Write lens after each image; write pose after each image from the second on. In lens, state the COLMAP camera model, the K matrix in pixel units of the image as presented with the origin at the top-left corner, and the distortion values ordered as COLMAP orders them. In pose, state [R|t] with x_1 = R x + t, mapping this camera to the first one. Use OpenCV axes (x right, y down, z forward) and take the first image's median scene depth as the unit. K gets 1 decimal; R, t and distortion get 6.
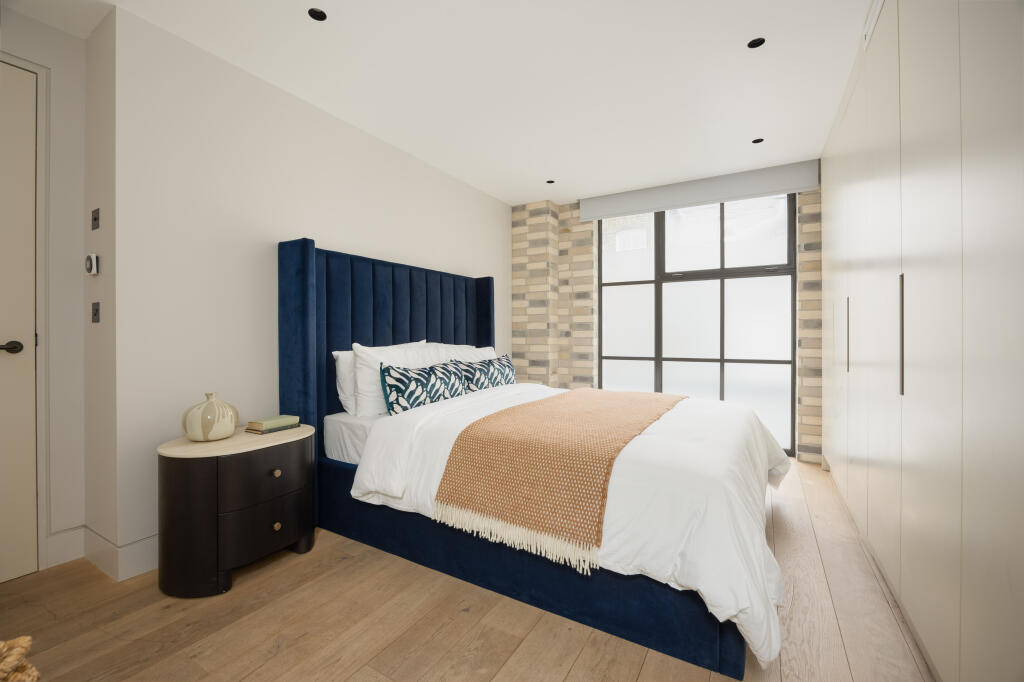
lens RADIAL K [[434.0, 0, 506.8], [0, 434.0, 341.5], [0, 0, 1]] dist [-0.011439, -0.000233]
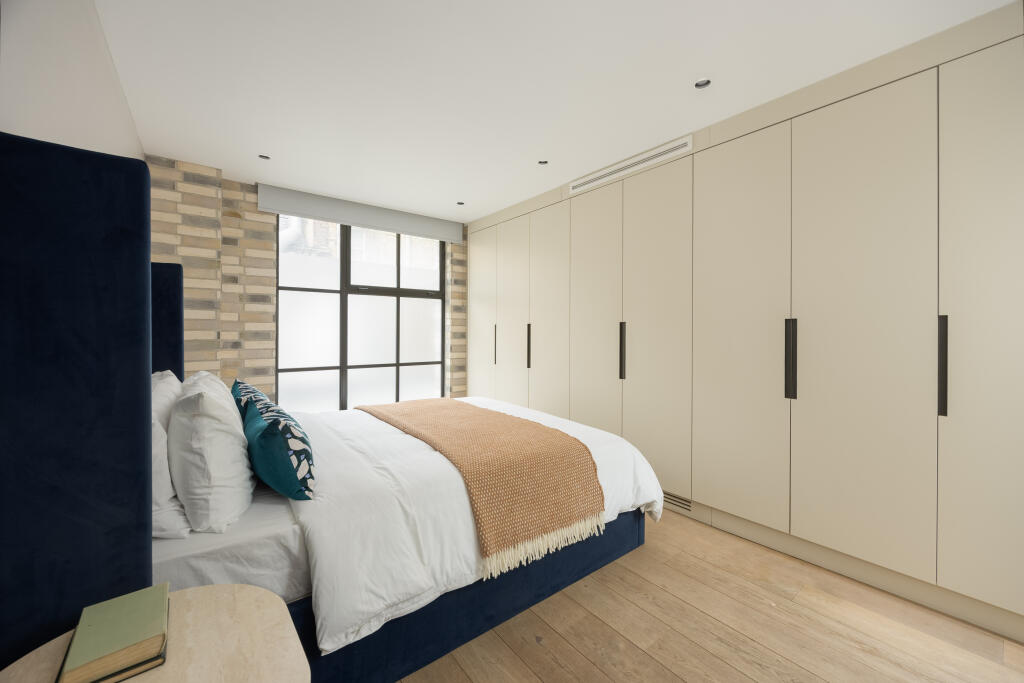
lens RADIAL K [[400.5, 0, 508.9], [0, 400.5, 333.5], [0, 0, 1]] dist [-0.001334, -0.000056]
pose [[0.348219, -0.004156, 0.937404, -0.433278], [0.007584, 0.999970, 0.001616, -0.041573], [-0.937383, 0.006546, 0.348240, 0.320469]]
